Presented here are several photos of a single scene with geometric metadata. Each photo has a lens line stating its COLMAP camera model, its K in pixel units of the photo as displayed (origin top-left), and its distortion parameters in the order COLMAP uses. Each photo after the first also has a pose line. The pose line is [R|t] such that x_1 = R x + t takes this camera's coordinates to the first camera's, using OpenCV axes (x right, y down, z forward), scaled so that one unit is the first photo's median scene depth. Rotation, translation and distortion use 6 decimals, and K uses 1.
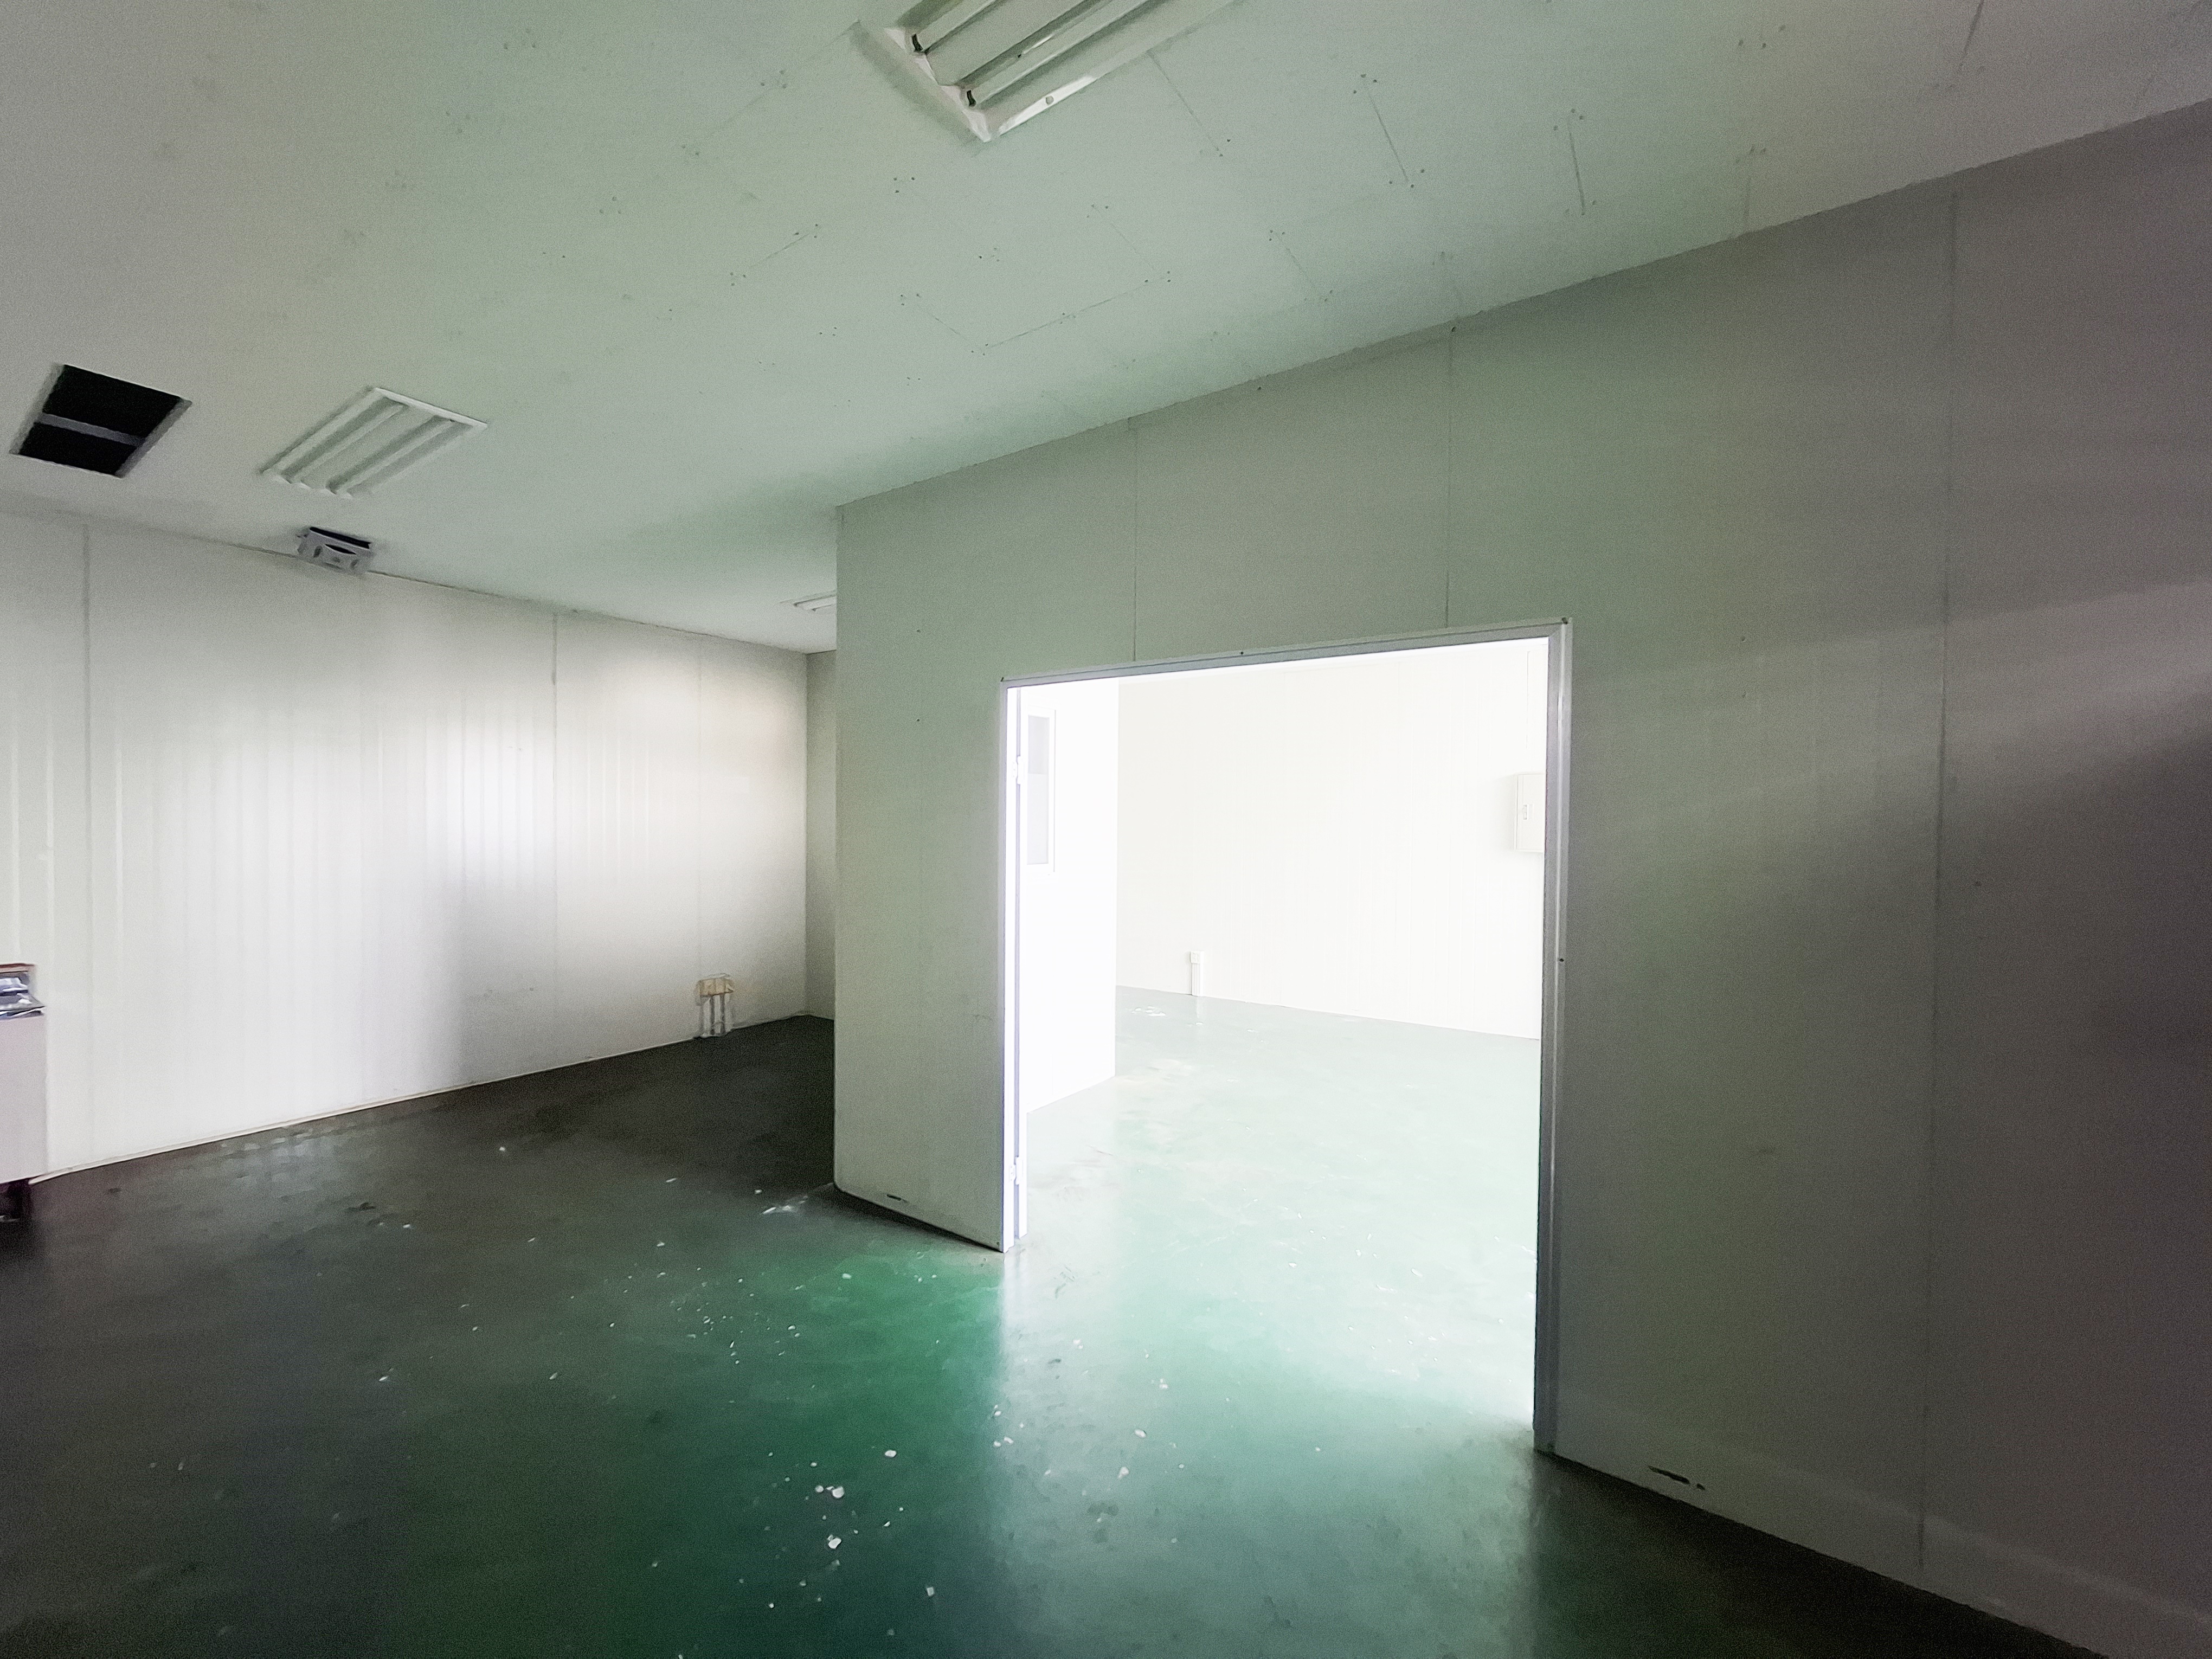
lens RADIAL K [[866.7, 0, 1102.4], [0, 866.7, 832.9], [0, 0, 1]] dist [-0.001669, -0.000321]
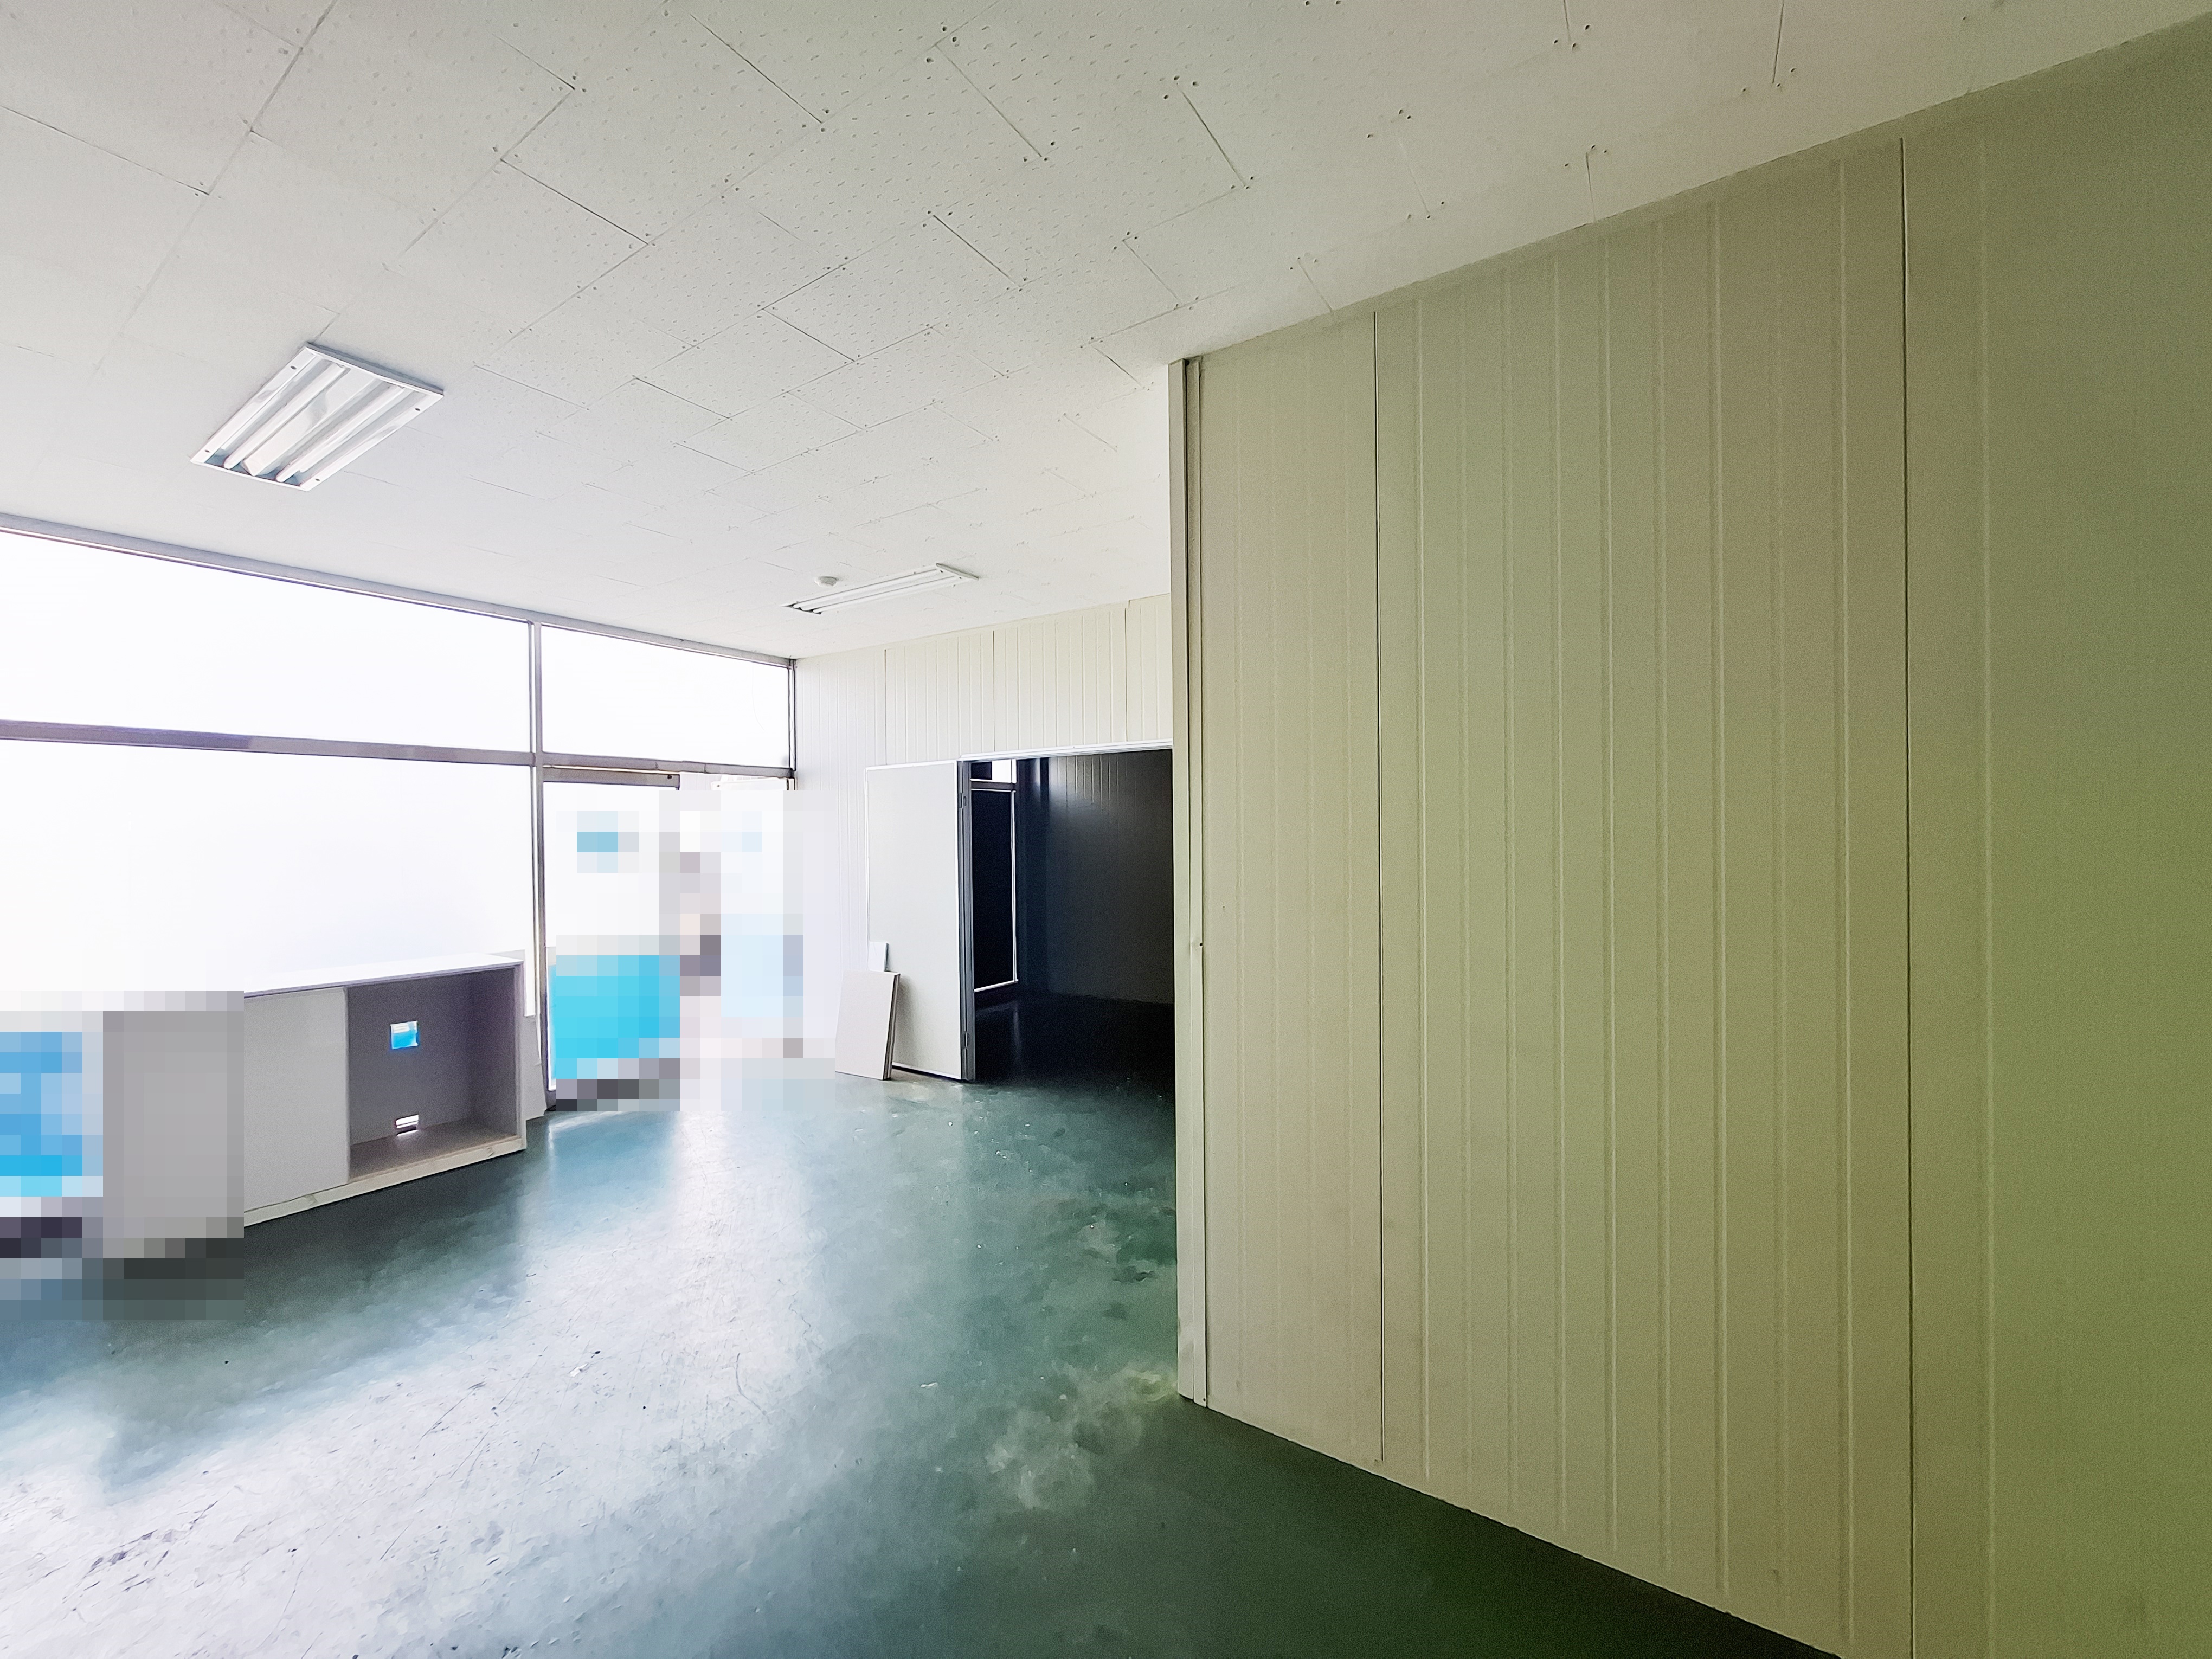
lens RADIAL K [[866.7, 0, 1101.5], [0, 866.7, 833.6], [0, 0, 1]] dist [-0.001669, -0.000321]
pose [[-0.999916, -0.009293, -0.009089, 0.060882], [-0.009356, 0.999932, 0.006910, -0.015414], [0.009024, 0.006994, -0.999935, 1.404601]]
